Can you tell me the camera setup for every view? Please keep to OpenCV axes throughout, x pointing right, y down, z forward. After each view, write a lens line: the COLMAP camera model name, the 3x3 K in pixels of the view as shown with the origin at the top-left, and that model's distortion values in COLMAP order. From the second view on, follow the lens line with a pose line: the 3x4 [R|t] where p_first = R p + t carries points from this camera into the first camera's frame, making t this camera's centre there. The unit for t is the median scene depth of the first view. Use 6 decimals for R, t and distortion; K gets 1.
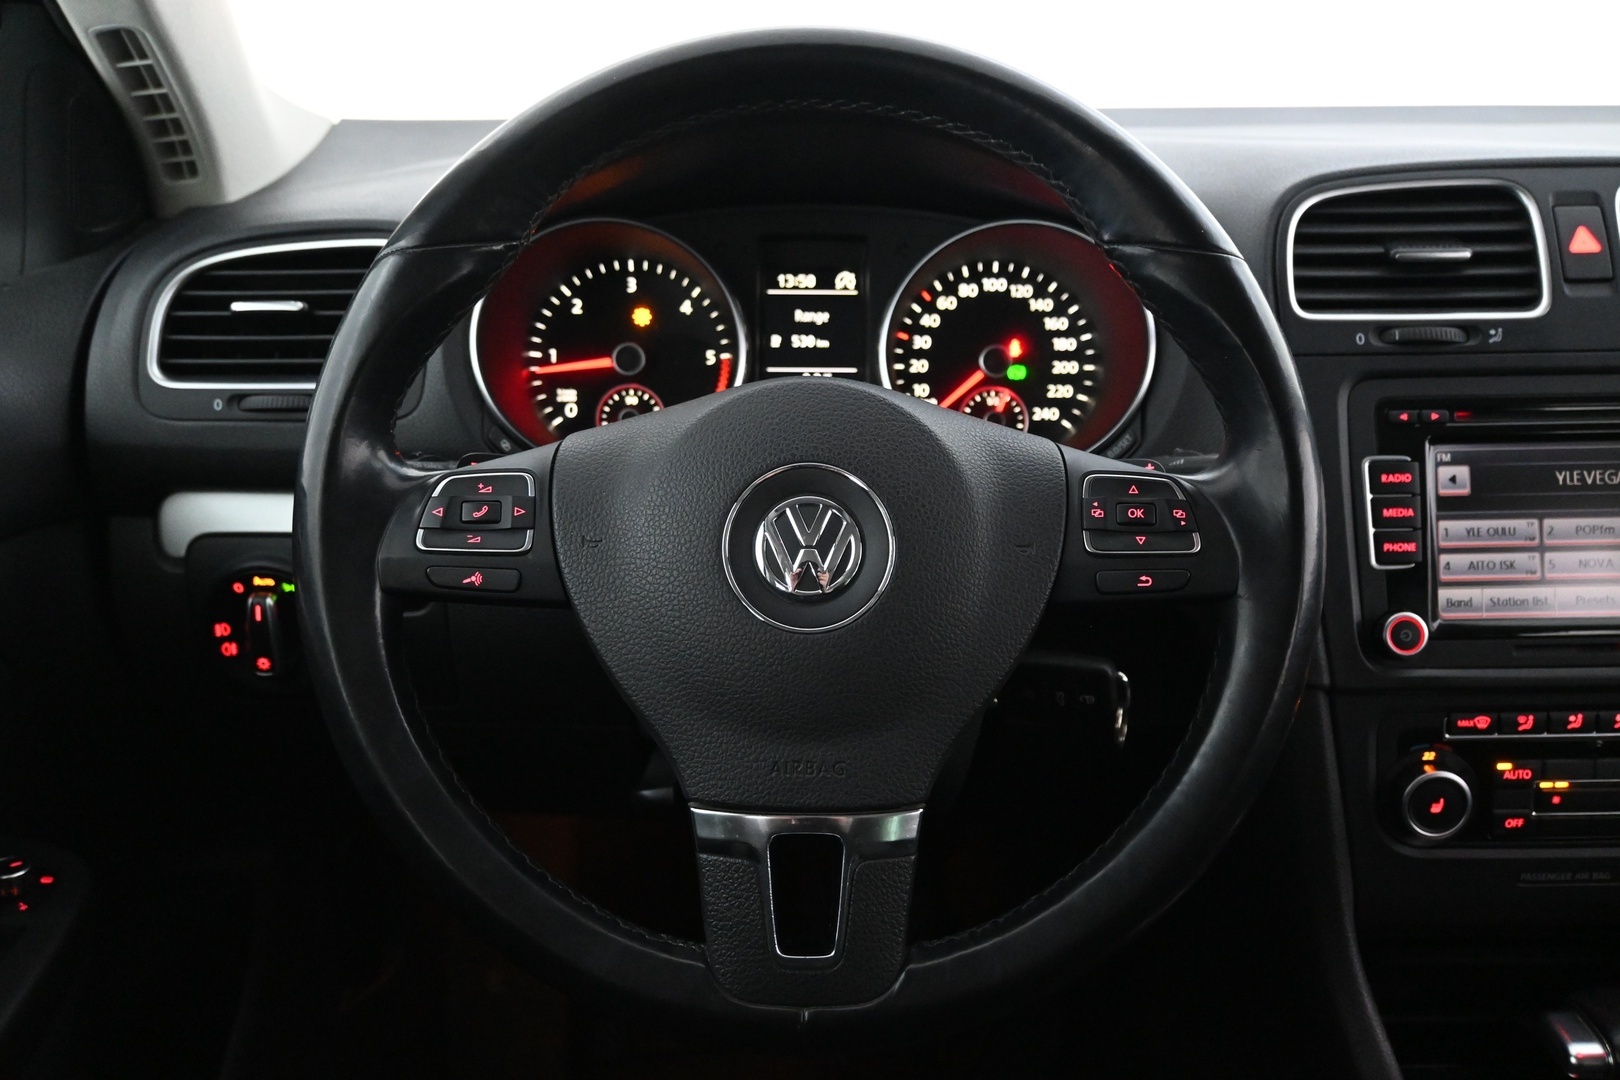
lens RADIAL K [[1511.7, 0, 818.9], [0, 1511.7, 537.4], [0, 0, 1]] dist [0.002751, 0.000000]
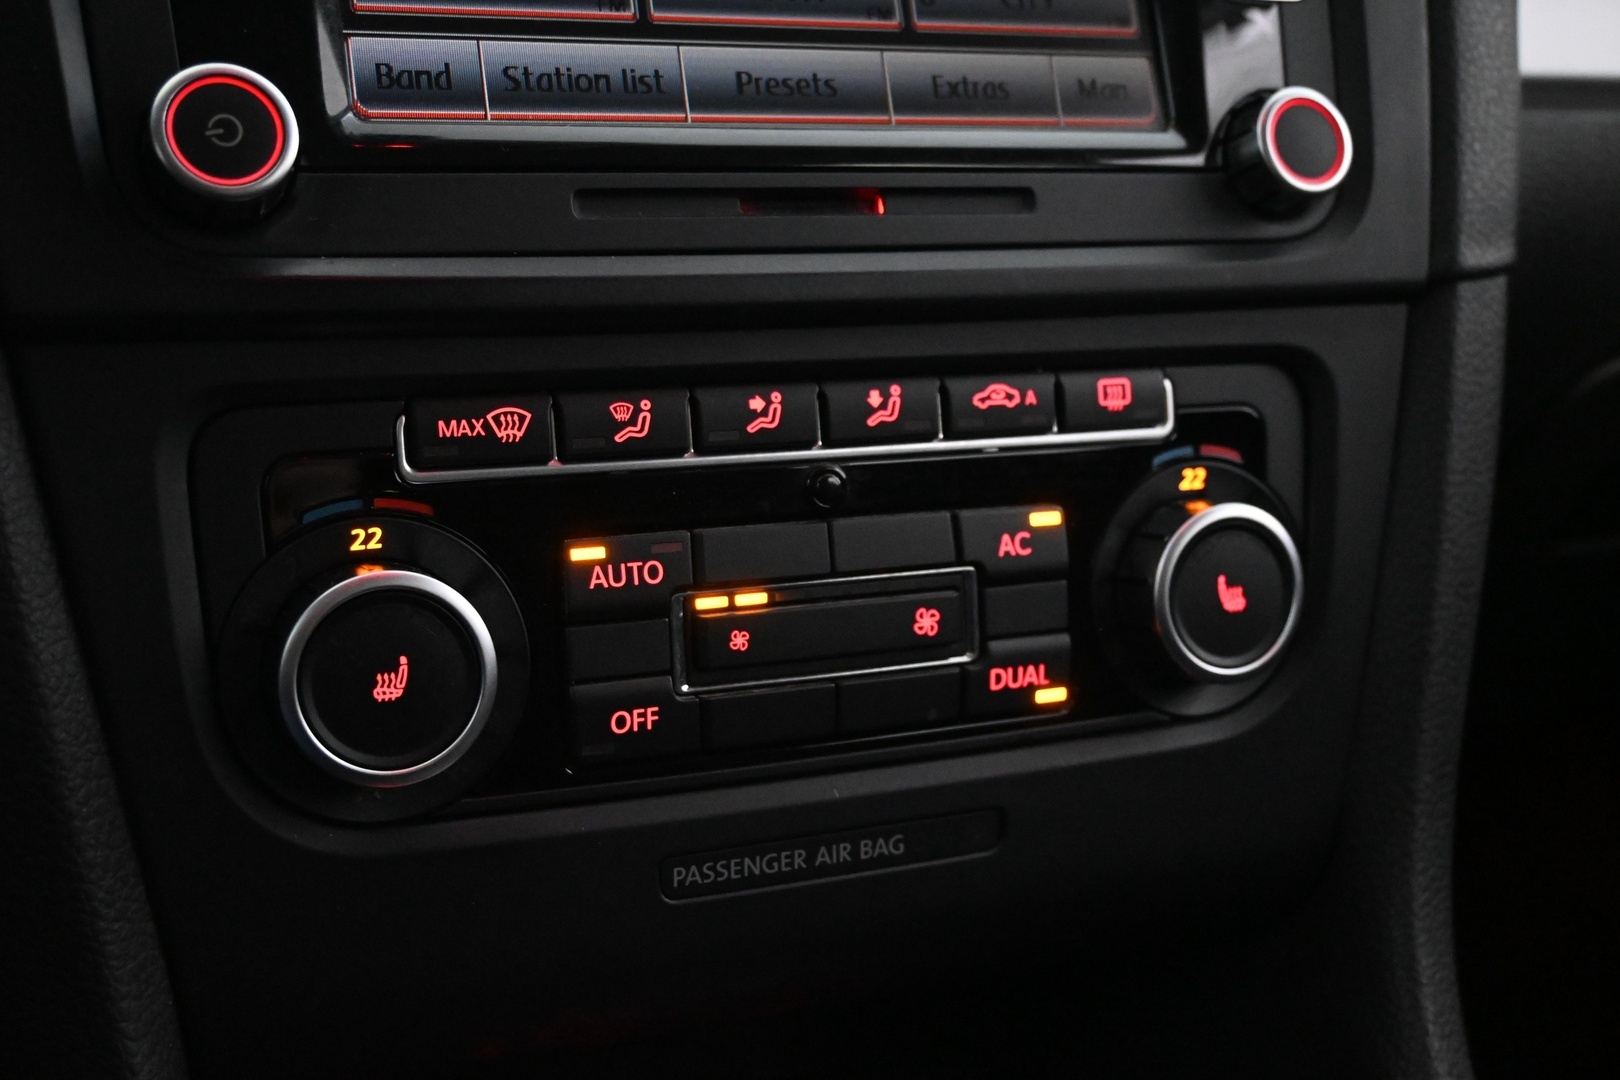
lens RADIAL K [[1901.0, 0, 808.0], [0, 1901.0, 542.8], [0, 0, 1]] dist [0.002841, 0.000000]
pose [[0.922958, -0.059743, 0.380235, 0.336945], [0.096460, 0.992257, -0.078237, 0.188418], [-0.372617, 0.108886, 0.921575, 0.586296]]
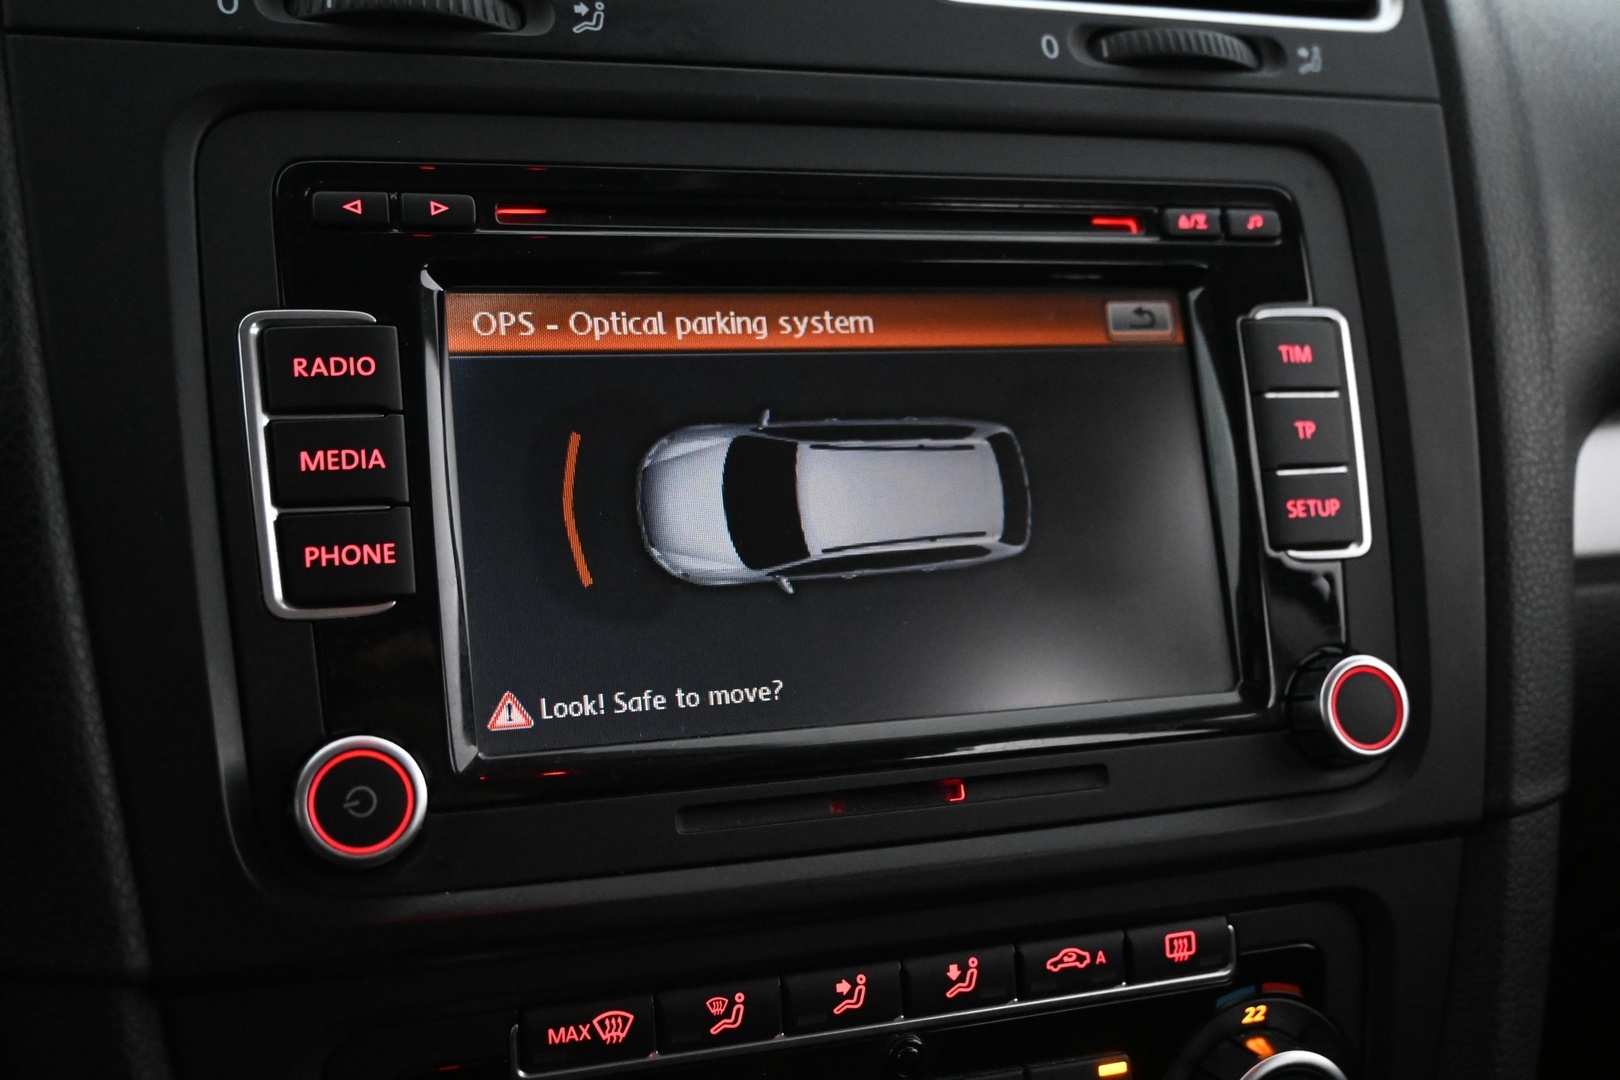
lens RADIAL K [[1719.7, 0, 805.3], [0, 1719.7, 537.9], [0, 0, 1]] dist [0.000475, 0.000000]
pose [[0.946316, -0.029320, 0.321910, 0.351641], [0.069470, 0.991054, -0.113955, 0.055686], [-0.315689, 0.130201, 0.939887, 0.577365]]
